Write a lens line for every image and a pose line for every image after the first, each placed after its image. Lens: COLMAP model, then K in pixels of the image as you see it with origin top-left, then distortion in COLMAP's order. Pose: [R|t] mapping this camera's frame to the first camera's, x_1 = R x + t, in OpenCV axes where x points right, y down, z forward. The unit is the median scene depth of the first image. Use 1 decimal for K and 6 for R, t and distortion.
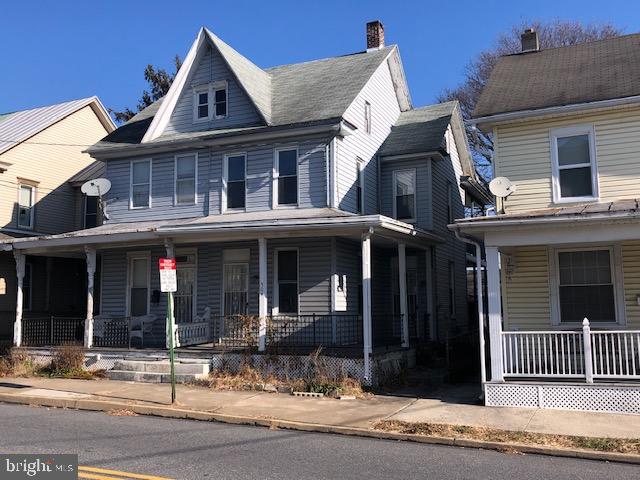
lens RADIAL K [[673.8, 0, 321.6], [0, 673.8, 226.2], [0, 0, 1]] dist [0.052889, 0.000000]
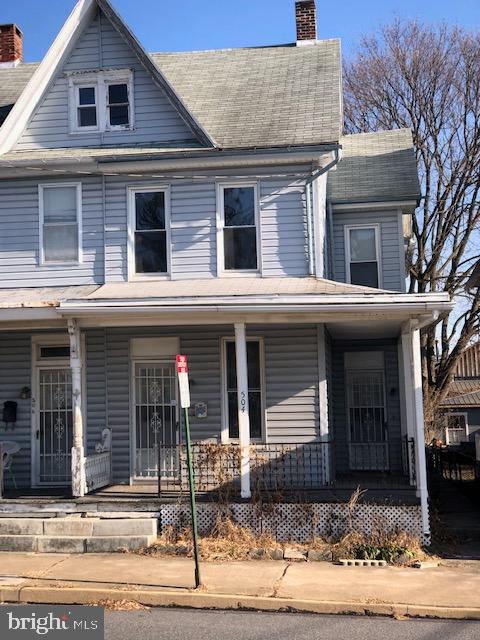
lens RADIAL K [[987.3, 0, 240.0], [0, 987.3, 320.3], [0, 0, 1]] dist [0.038210, 0.000000]
pose [[0.962286, 0.022350, 0.271121, -0.312741], [-0.027547, 0.999502, 0.015377, 0.000932], [-0.270642, -0.022266, 0.962422, 0.083848]]
